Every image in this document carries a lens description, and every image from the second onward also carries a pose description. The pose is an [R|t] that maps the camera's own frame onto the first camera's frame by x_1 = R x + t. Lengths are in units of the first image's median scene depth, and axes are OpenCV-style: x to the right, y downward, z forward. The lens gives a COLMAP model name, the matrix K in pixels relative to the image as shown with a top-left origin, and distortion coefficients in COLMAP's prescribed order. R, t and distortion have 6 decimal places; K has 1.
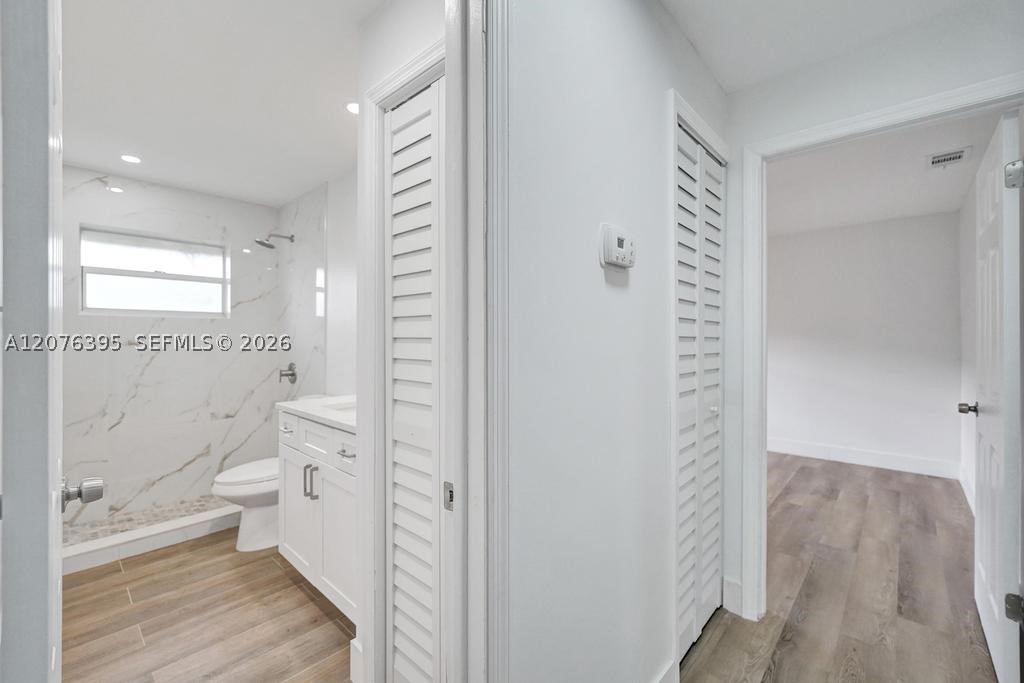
lens RADIAL K [[438.3, 0, 513.0], [0, 438.3, 338.9], [0, 0, 1]] dist [-0.003997, 0.000390]
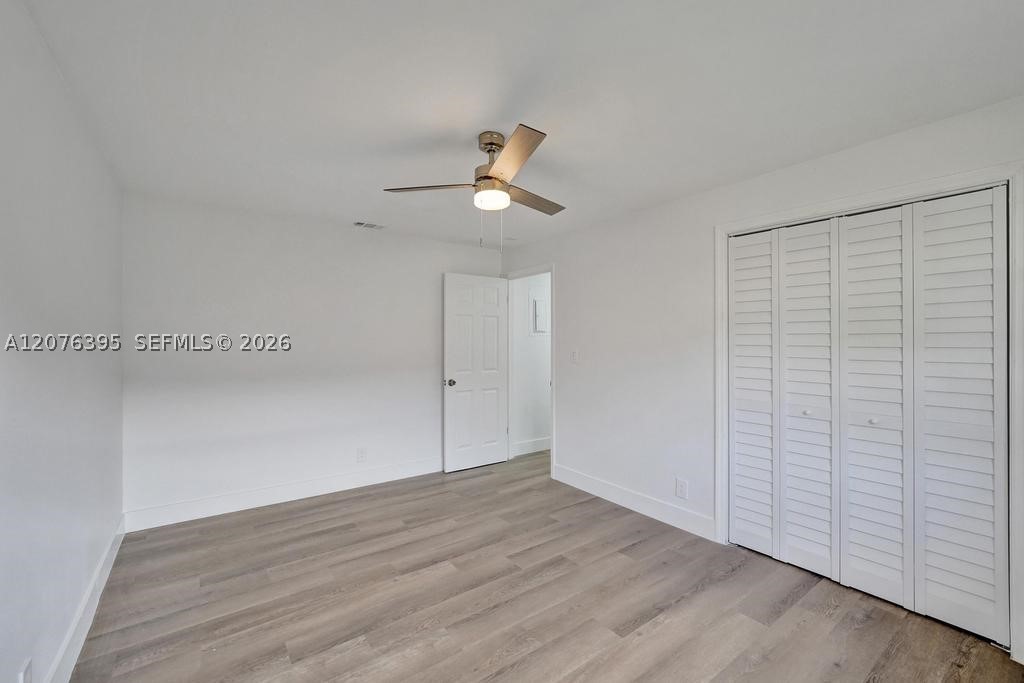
lens RADIAL K [[431.9, 0, 514.6], [0, 431.9, 337.9], [0, 0, 1]] dist [-0.002879, 0.000158]
pose [[-0.982226, -0.001425, 0.187697, 0.201706], [-0.001716, 0.999998, -0.001388, -0.035868], [-0.187695, -0.001685, -0.982226, 1.790178]]
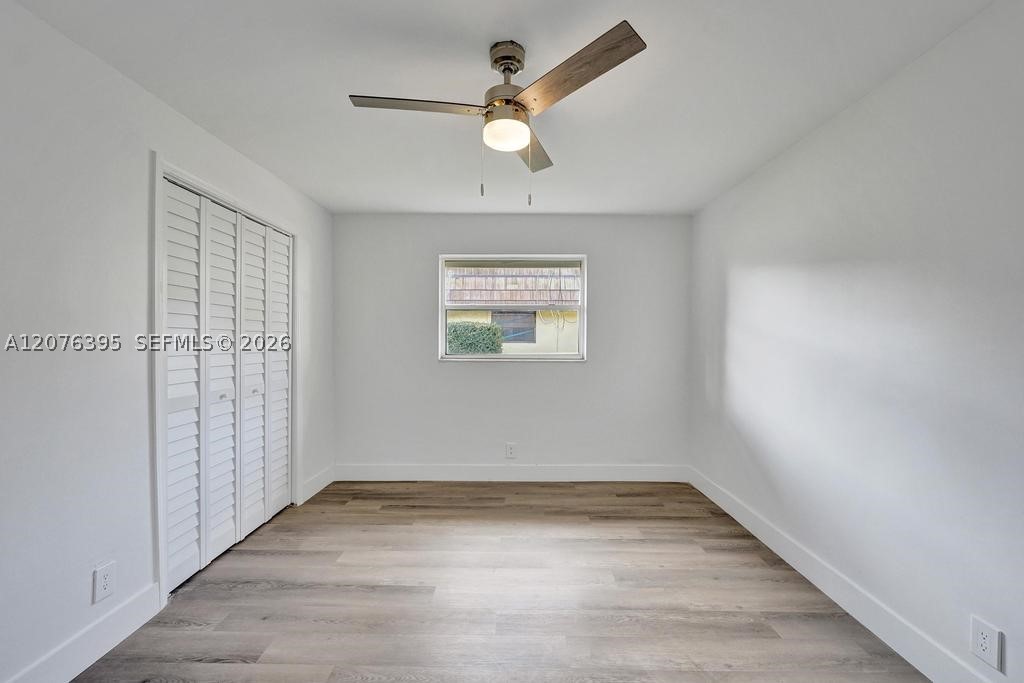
lens RADIAL K [[432.8, 0, 510.2], [0, 432.8, 345.1], [0, 0, 1]] dist [0.000059, 0.000503]
pose [[0.673374, 0.009672, -0.739238, 0.705529], [-0.006318, 0.999953, 0.007327, -0.006575], [0.739275, -0.000263, 0.673404, 0.871474]]
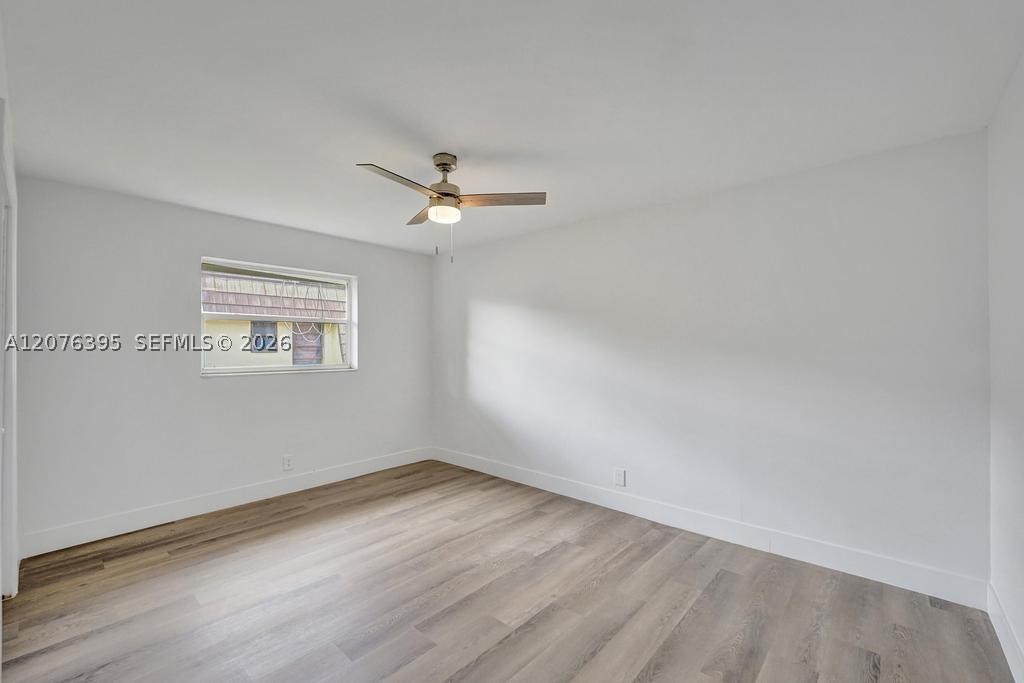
lens RADIAL K [[427.4, 0, 513.9], [0, 427.4, 346.1], [0, 0, 1]] dist [0.001324, 0.000439]
pose [[0.999872, -0.002878, 0.015763, 0.449402], [0.003003, 0.999964, -0.007957, -0.017384], [-0.015739, 0.008003, 0.999844, 0.503472]]
